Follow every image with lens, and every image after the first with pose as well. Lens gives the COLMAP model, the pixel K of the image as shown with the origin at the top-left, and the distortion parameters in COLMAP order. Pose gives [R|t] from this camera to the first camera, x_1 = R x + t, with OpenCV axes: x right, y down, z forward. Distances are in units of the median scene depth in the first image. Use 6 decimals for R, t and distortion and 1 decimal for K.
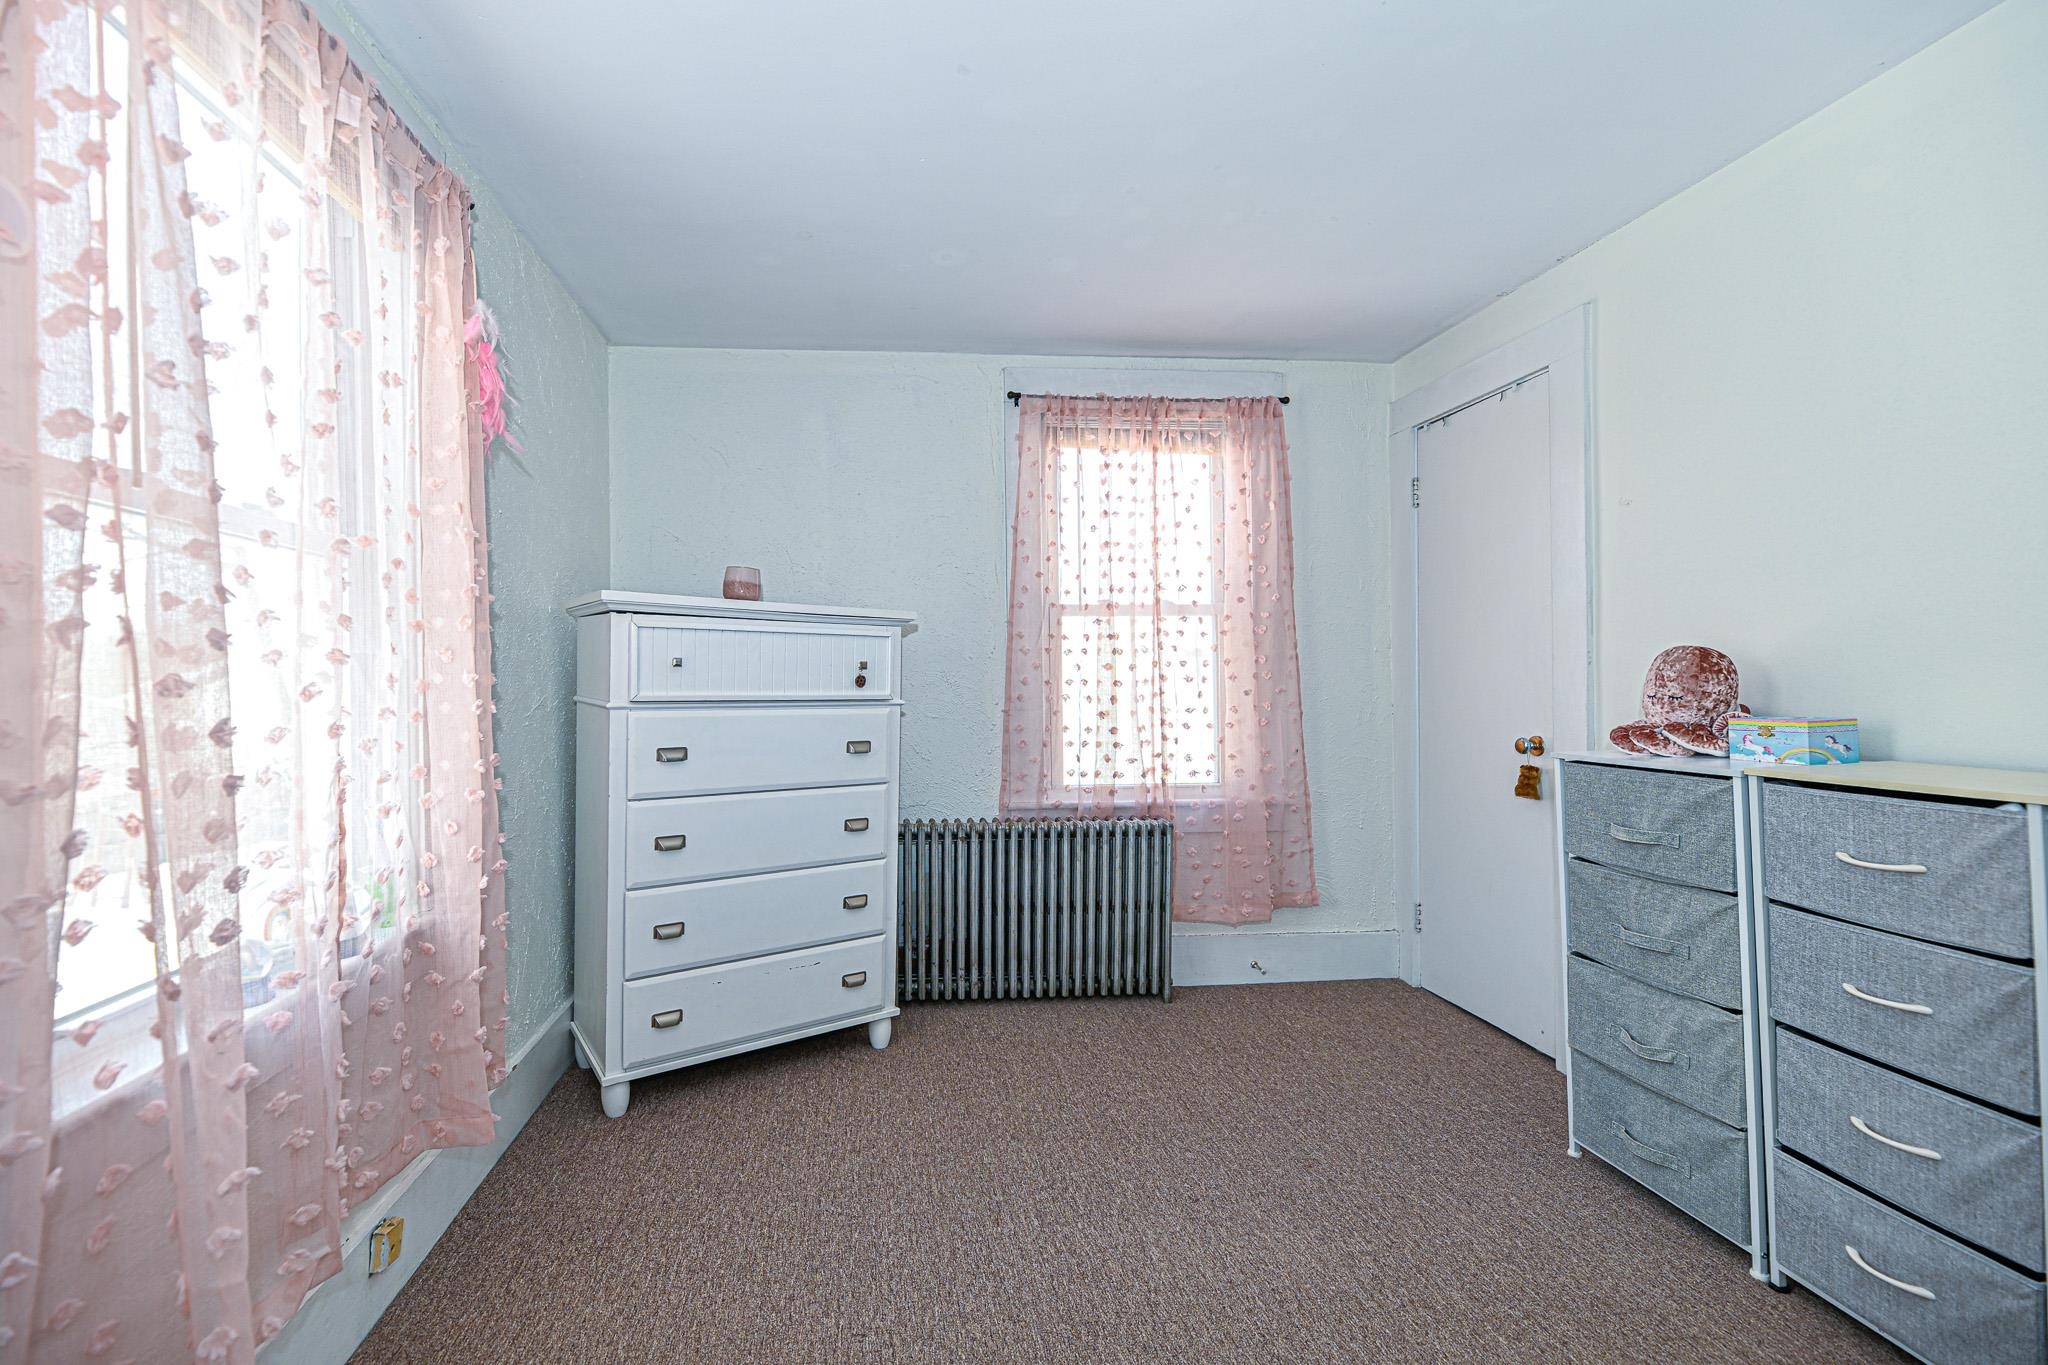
lens RADIAL K [[874.2, 0, 1024.0], [0, 874.2, 682.5], [0, 0, 1]] dist [-0.014551, -0.000252]
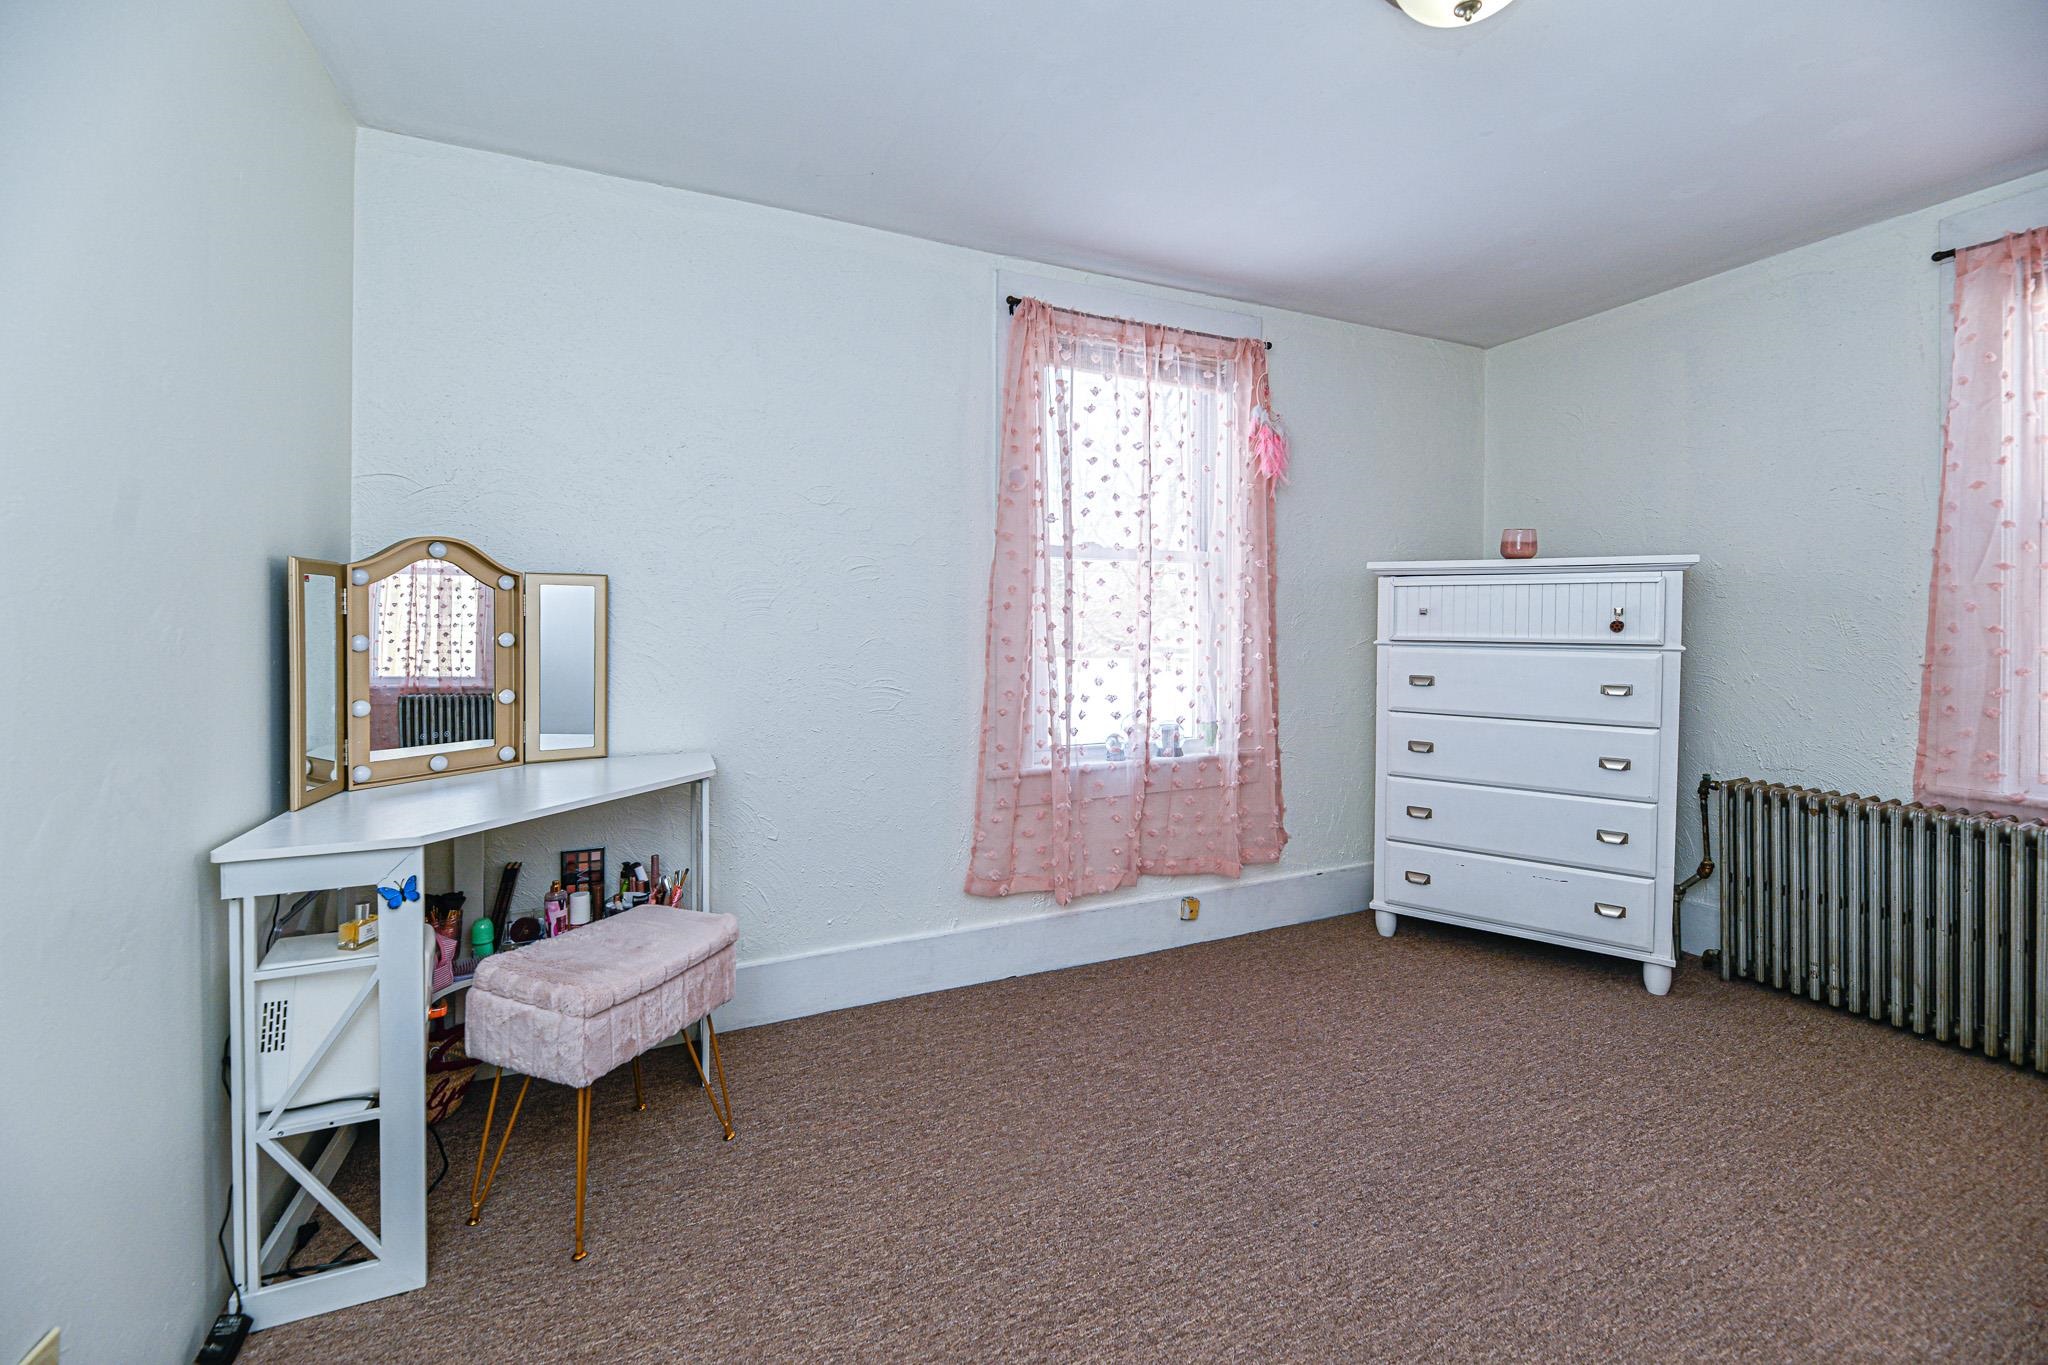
lens RADIAL K [[823.9, 0, 1021.8], [0, 823.9, 634.4], [0, 0, 1]] dist [-0.000408, -0.000047]
pose [[0.332459, 0.003867, -0.943110, 0.491024], [-0.007748, 0.999969, 0.001369, 0.011685], [0.943086, 0.006852, 0.332478, -0.004520]]
